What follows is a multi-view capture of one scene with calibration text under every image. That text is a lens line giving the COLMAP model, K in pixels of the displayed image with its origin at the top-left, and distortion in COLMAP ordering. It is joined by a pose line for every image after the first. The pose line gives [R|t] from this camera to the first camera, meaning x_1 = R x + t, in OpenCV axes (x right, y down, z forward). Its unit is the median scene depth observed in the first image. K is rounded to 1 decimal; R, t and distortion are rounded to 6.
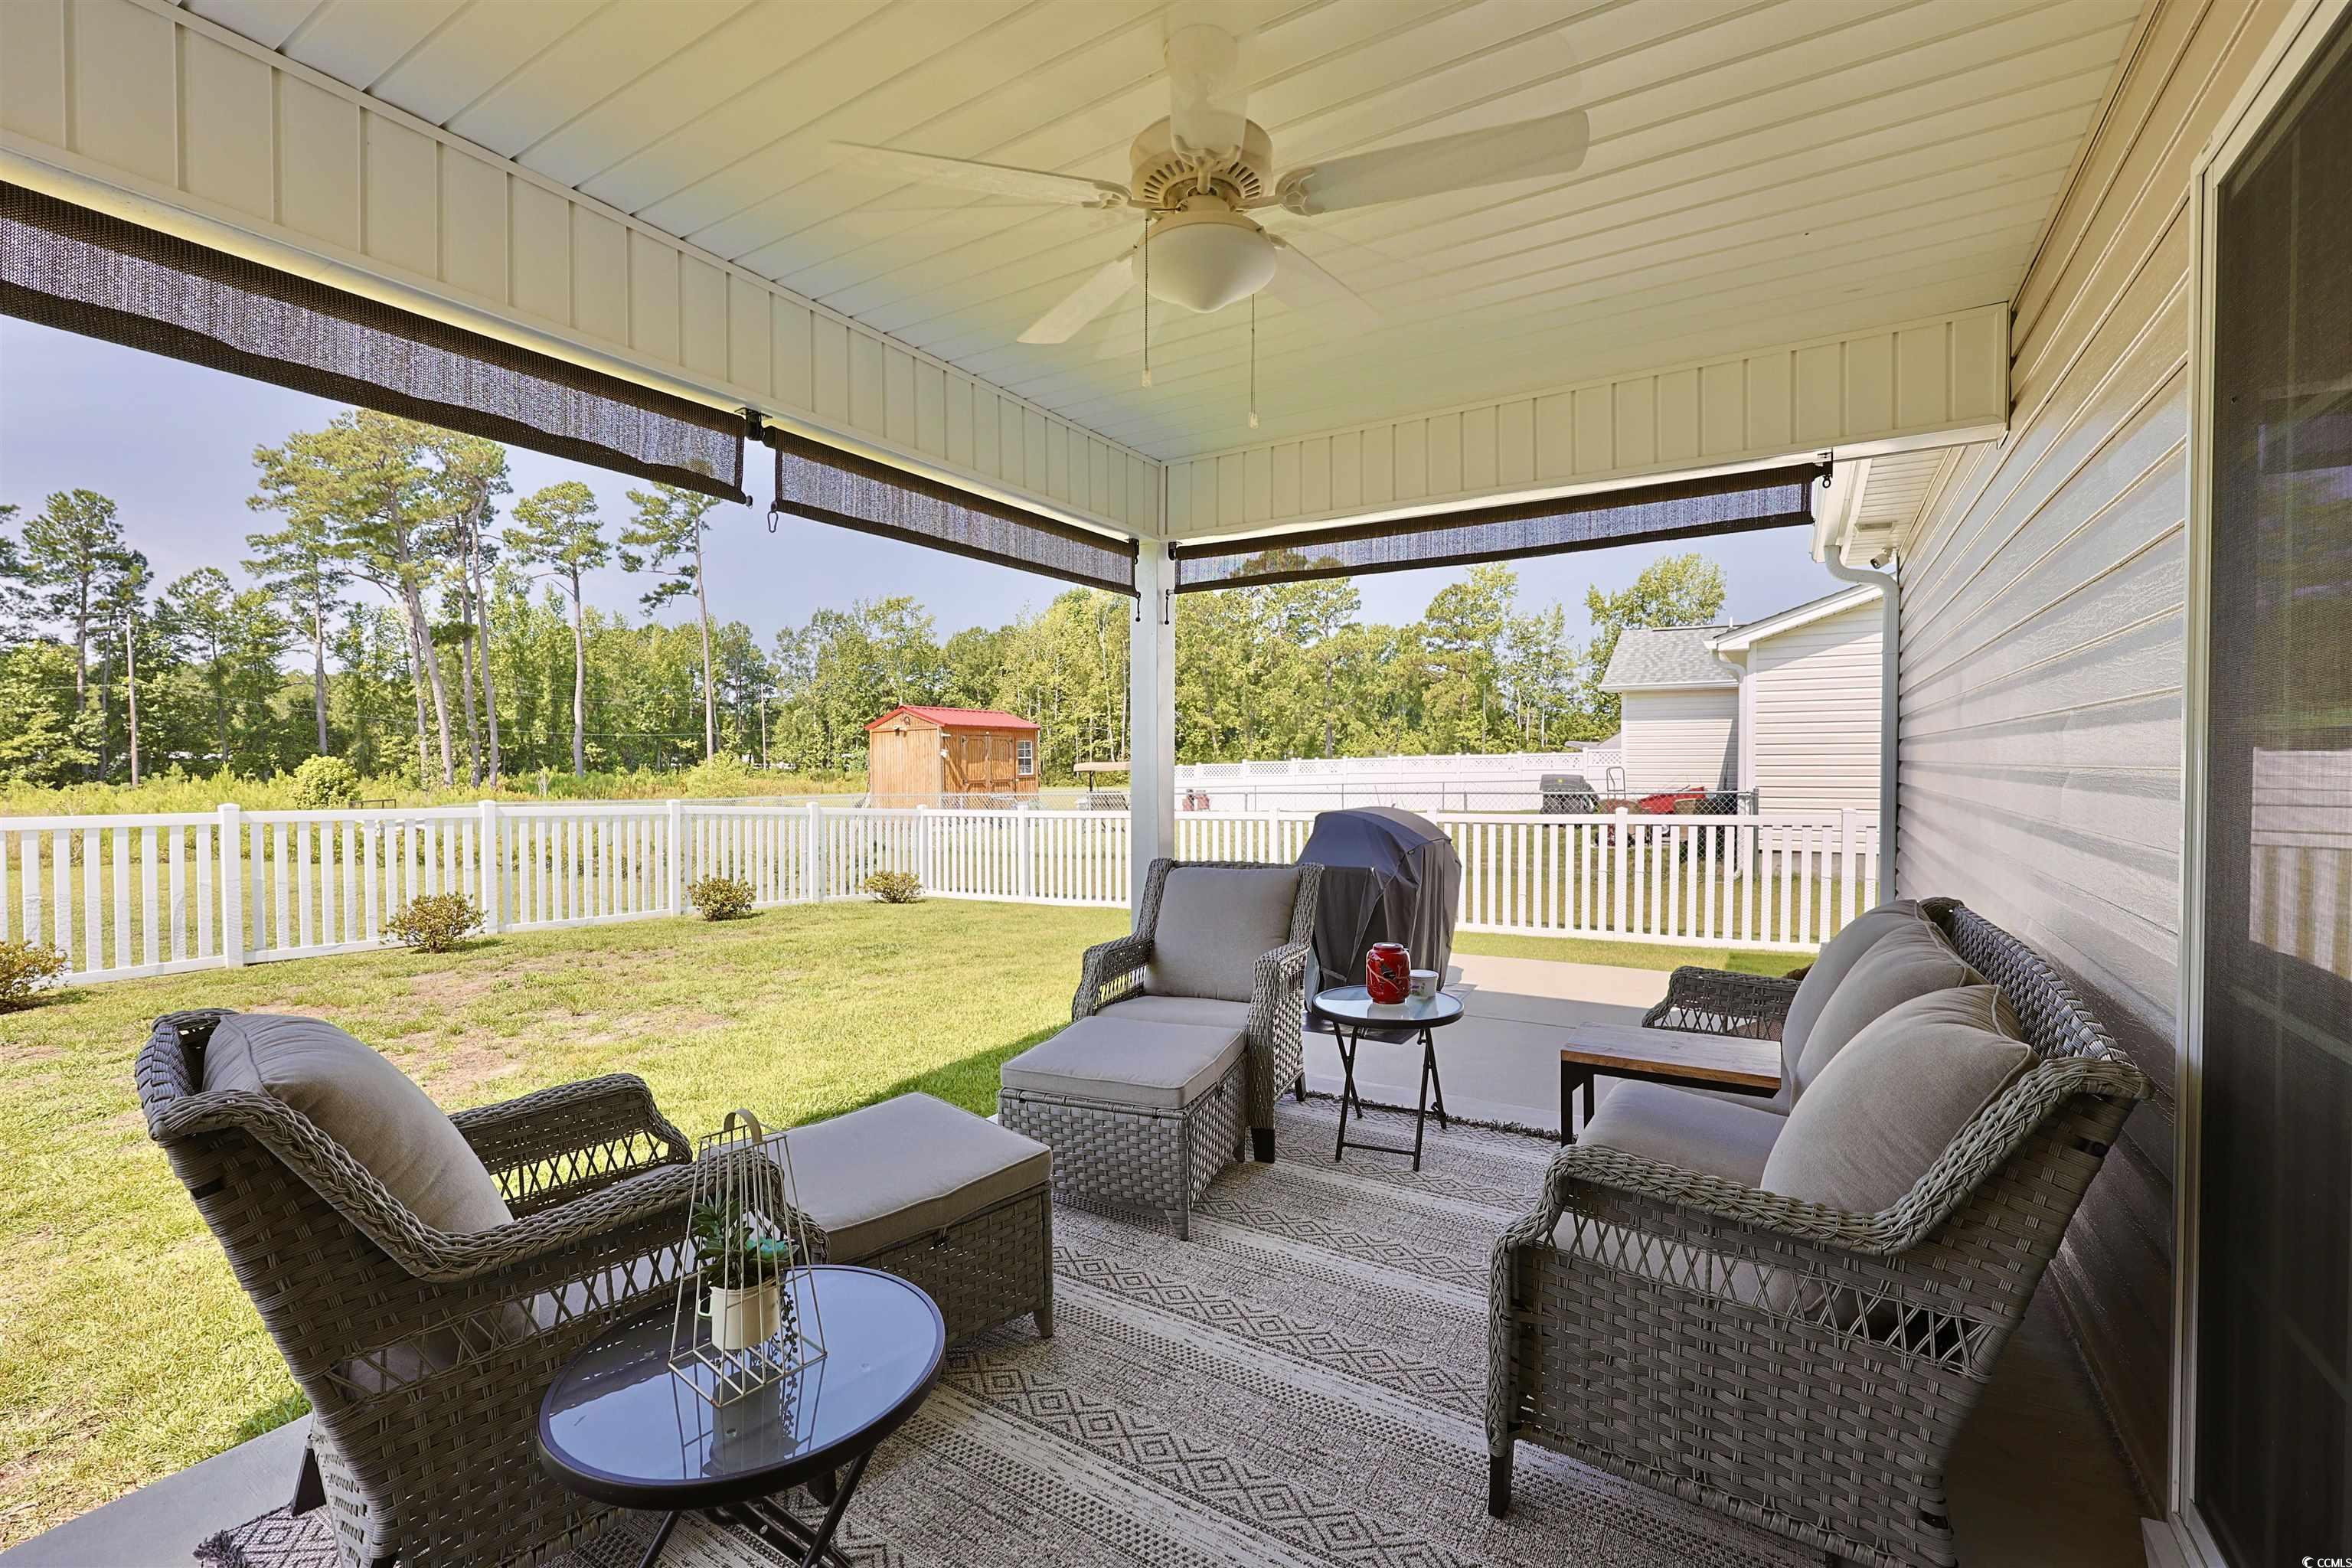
lens RADIAL K [[1003.4, 0, 1179.9], [0, 1003.4, 777.5], [0, 0, 1]] dist [0.002667, 0.000301]
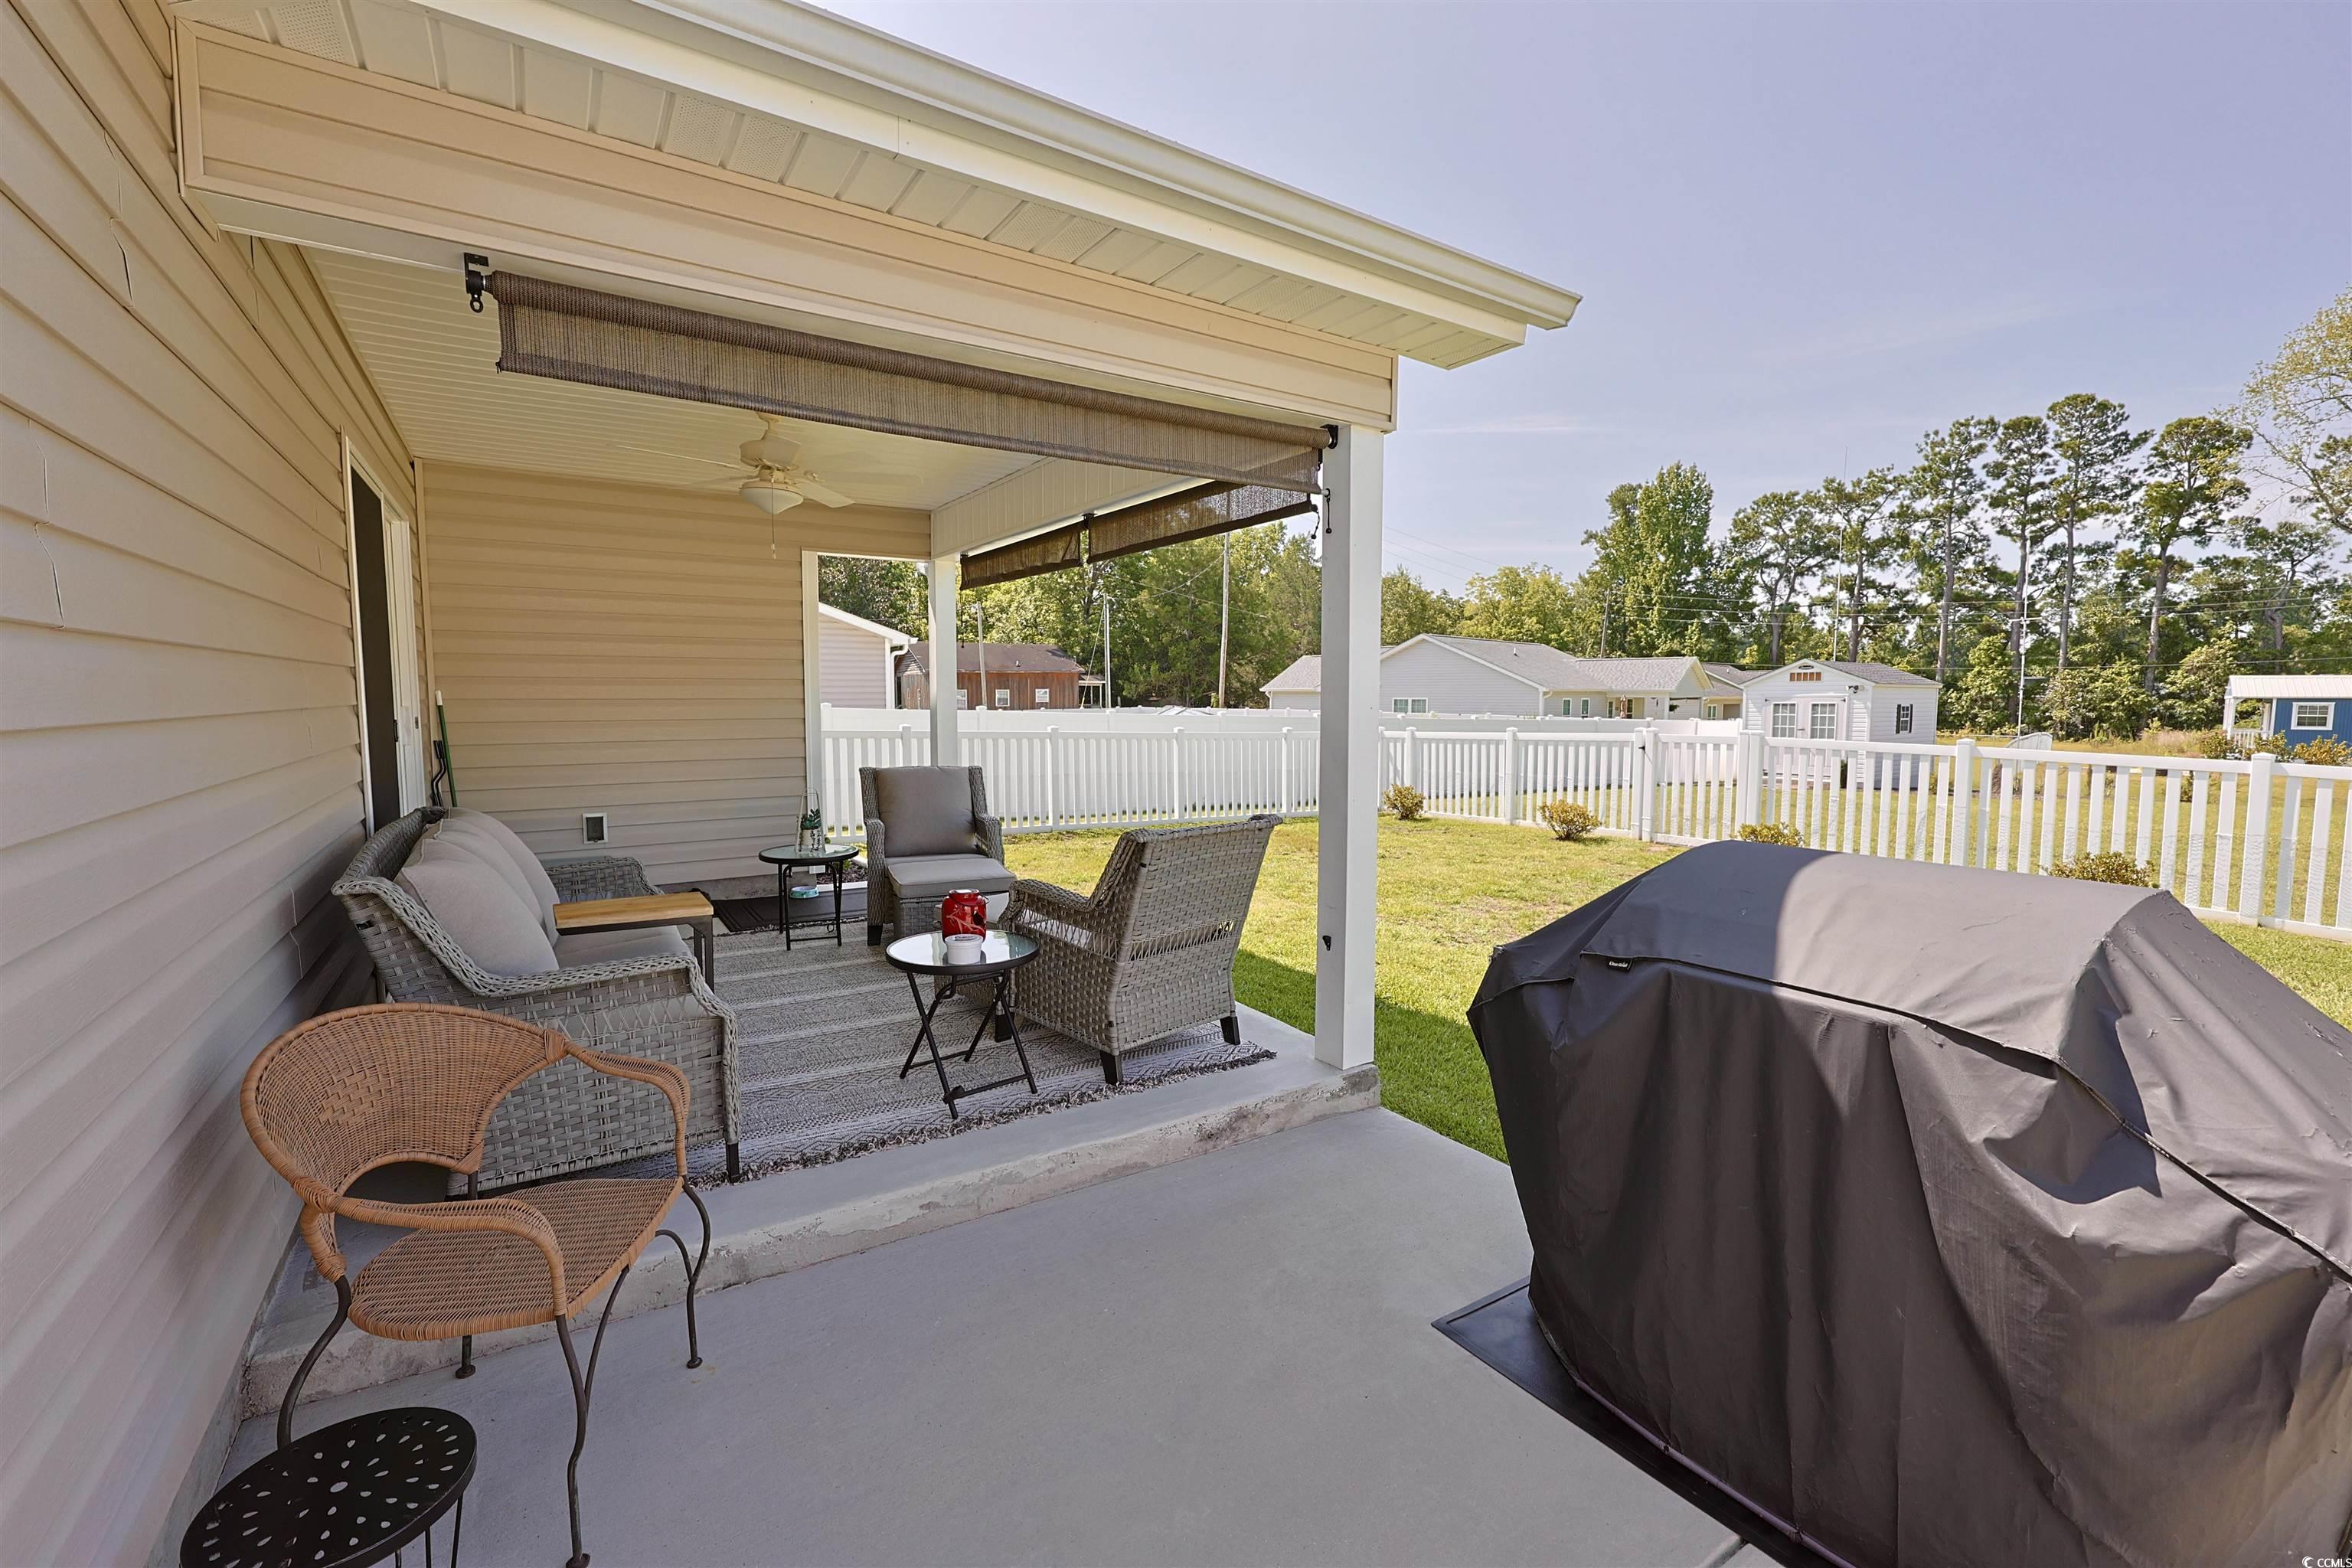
lens RADIAL K [[1003.4, 0, 1179.9], [0, 1003.4, 777.5], [0, 0, 1]] dist [0.002667, 0.000301]
pose [[-0.409974, 0.074268, -0.909068, 0.034462], [-0.018879, 0.995775, 0.089866, -0.001010], [0.911902, 0.054005, -0.406840, 0.052678]]
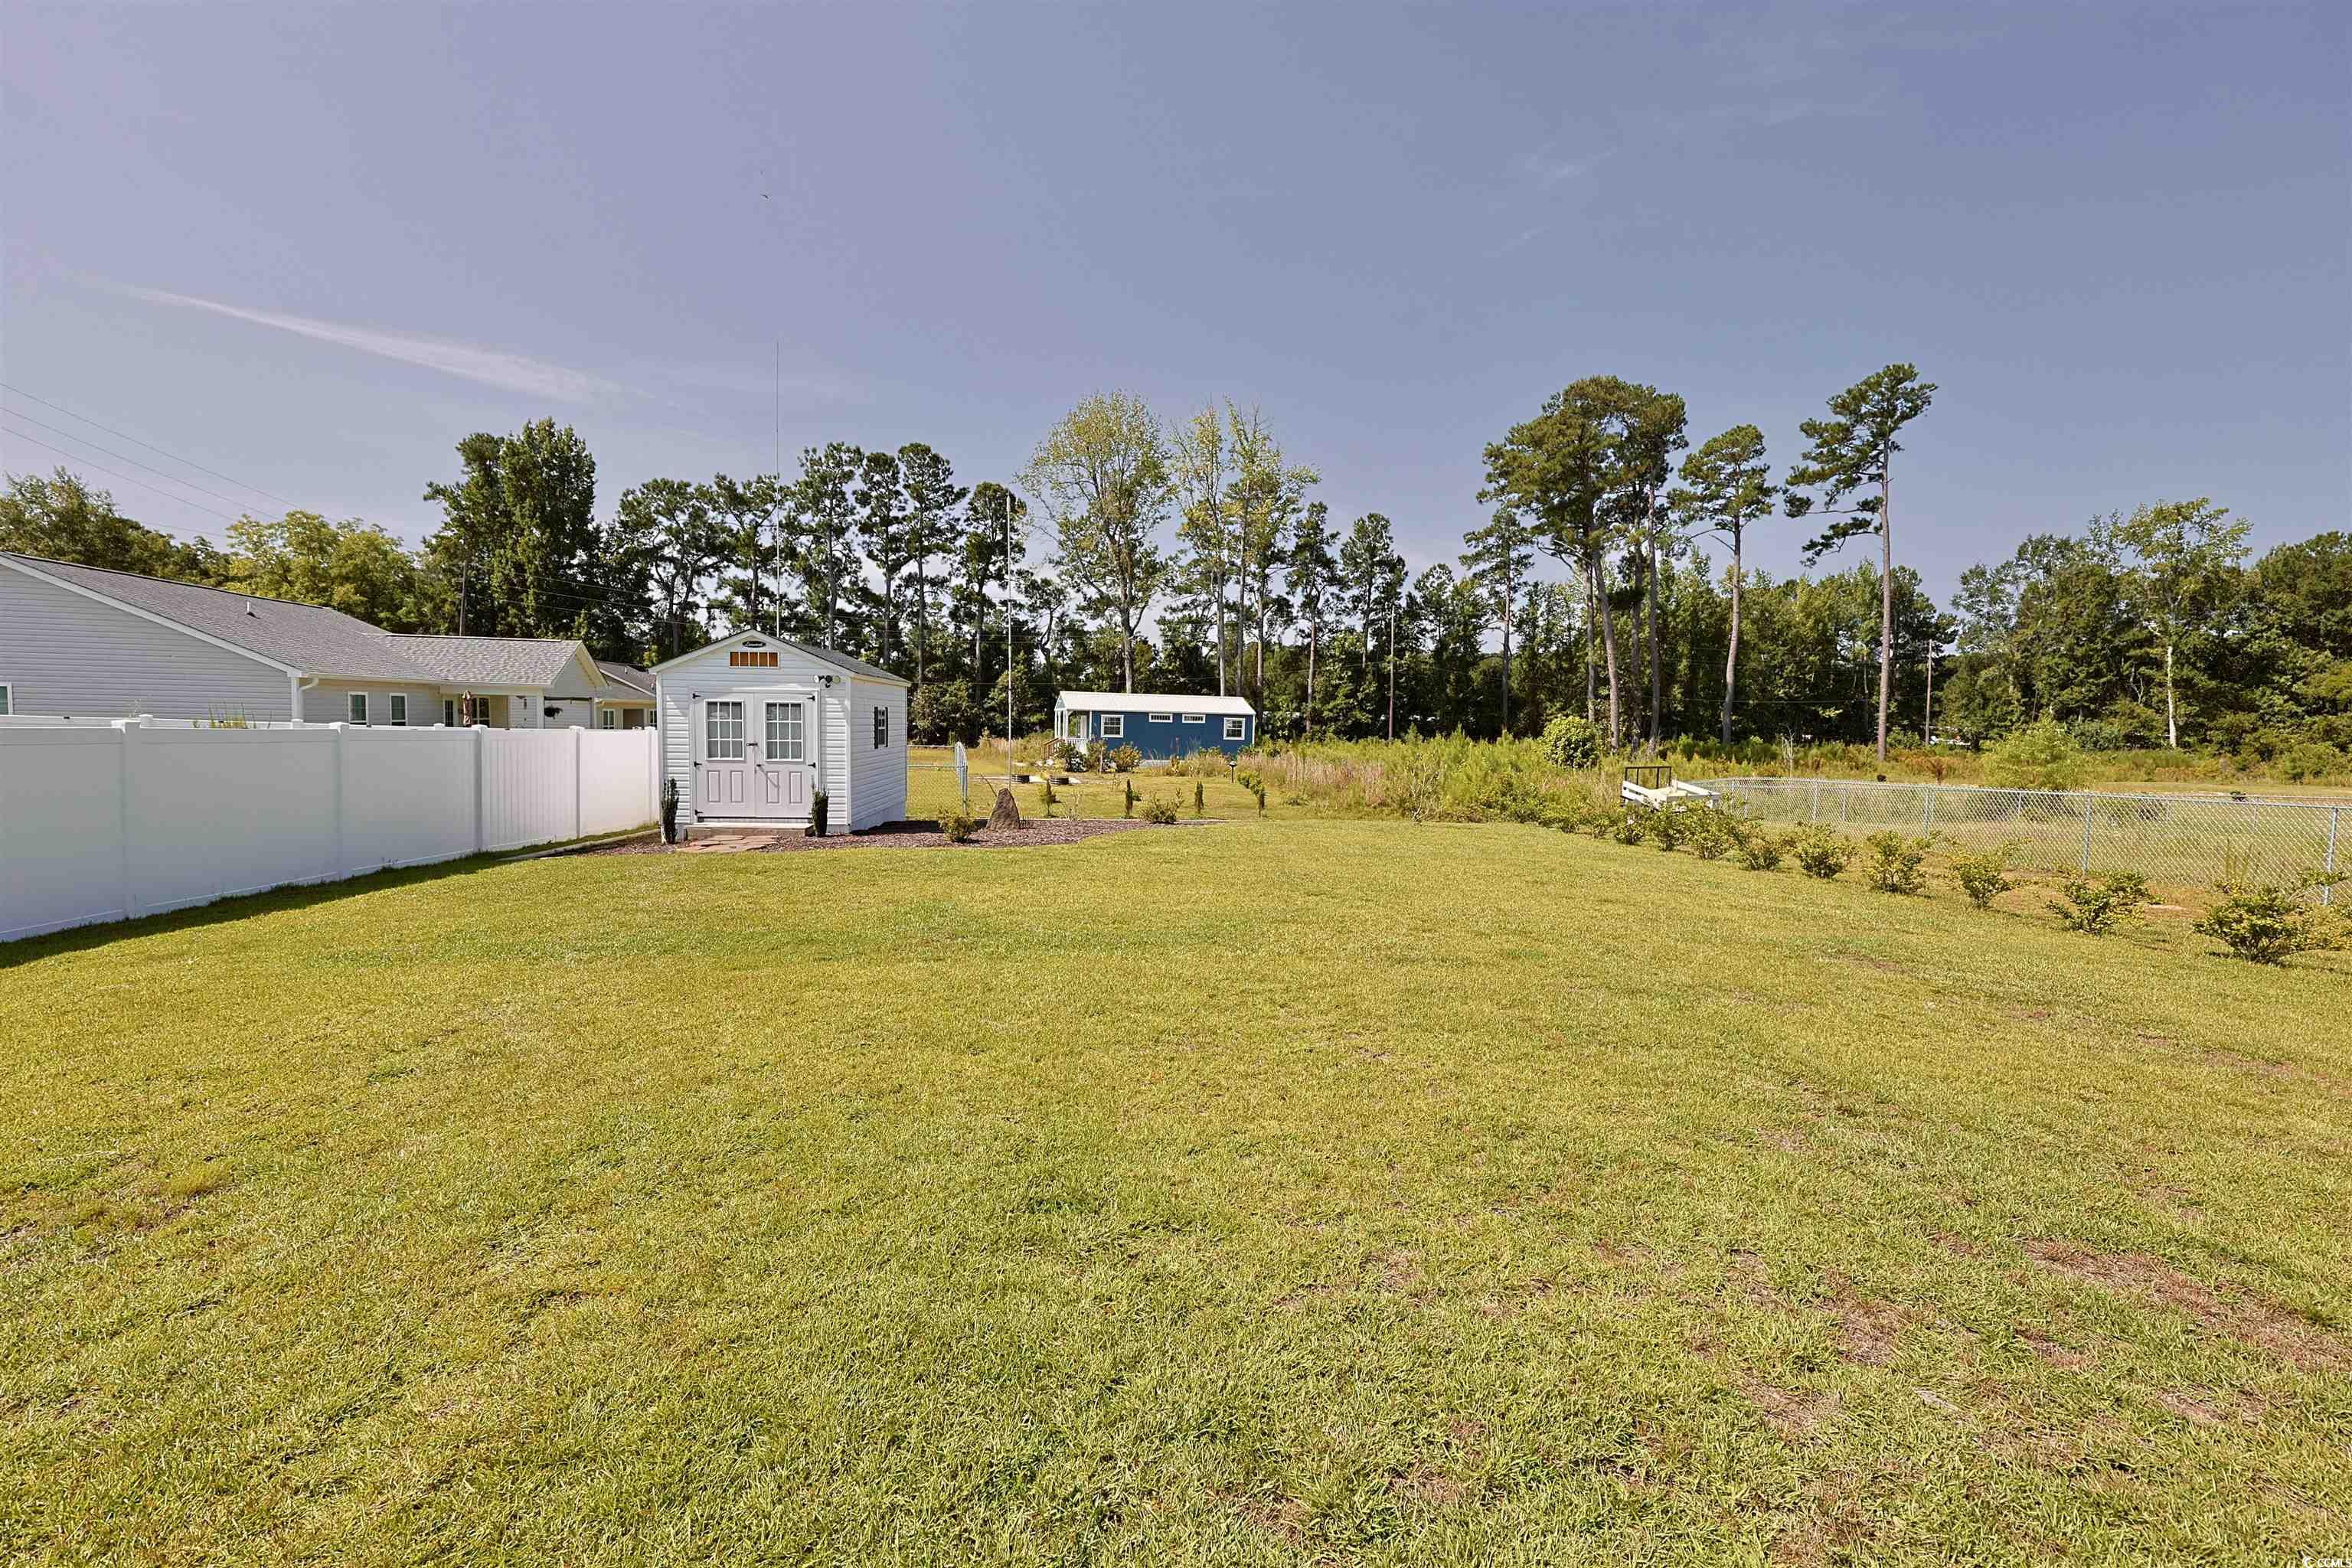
lens RADIAL K [[1003.4, 0, 1179.9], [0, 1003.4, 777.5], [0, 0, 1]] dist [0.002667, 0.000301]
pose [[0.546824, 0.062680, -0.834898, -0.093764], [-0.037922, 0.998025, 0.050089, 0.001550], [0.836389, 0.004272, 0.548120, 0.061705]]
